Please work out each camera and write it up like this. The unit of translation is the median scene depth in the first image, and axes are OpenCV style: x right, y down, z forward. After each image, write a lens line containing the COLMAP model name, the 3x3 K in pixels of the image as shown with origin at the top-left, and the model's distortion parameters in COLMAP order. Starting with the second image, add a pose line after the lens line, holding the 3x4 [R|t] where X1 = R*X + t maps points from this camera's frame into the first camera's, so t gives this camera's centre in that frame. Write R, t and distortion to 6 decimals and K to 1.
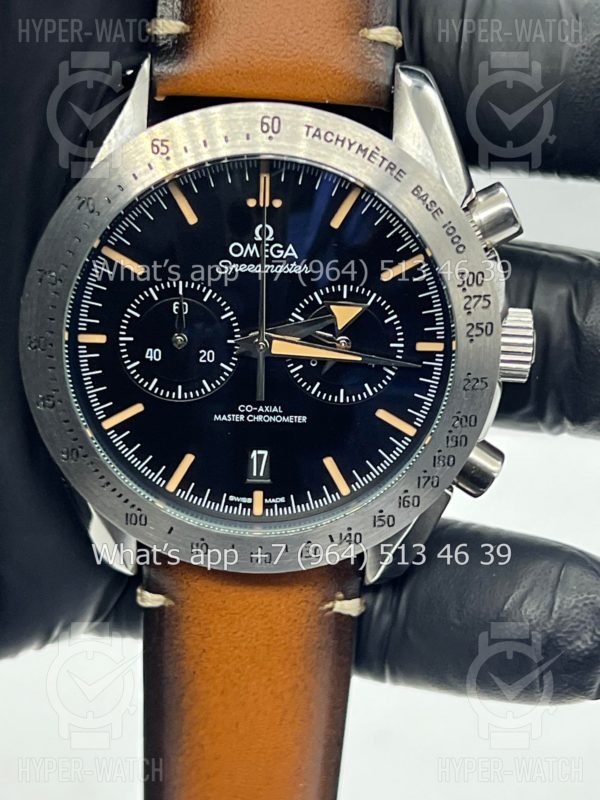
lens RADIAL K [[1775.2, 0, 311.9], [0, 1775.2, 401.4], [0, 0, 1]] dist [0.147770, 0.205567]
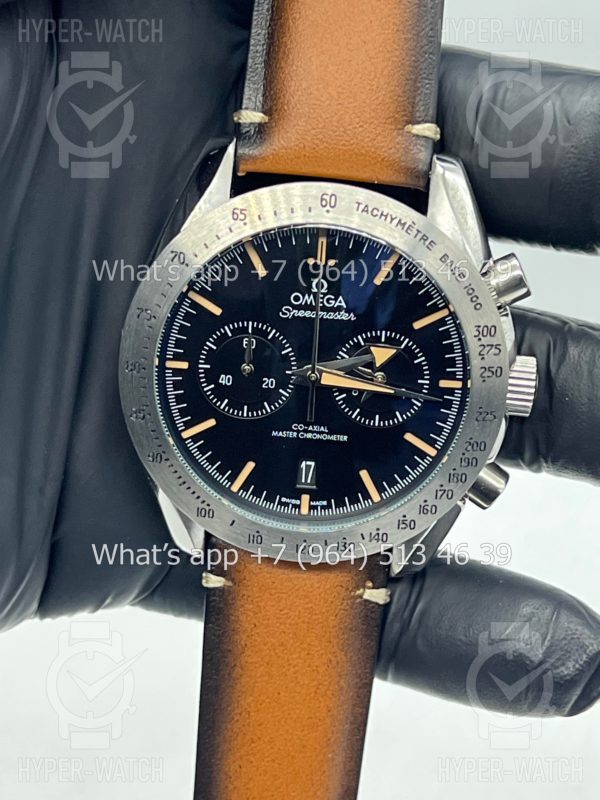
lens RADIAL K [[1815.9, 0, 300.0], [0, 1815.9, 400.0], [0, 0, 1]] dist [0.124852, 0.028949]
pose [[0.997724, 0.047816, -0.047543, 0.023055], [-0.048227, 0.998808, -0.007543, -0.005377], [0.047126, 0.009819, 0.998841, -0.258197]]
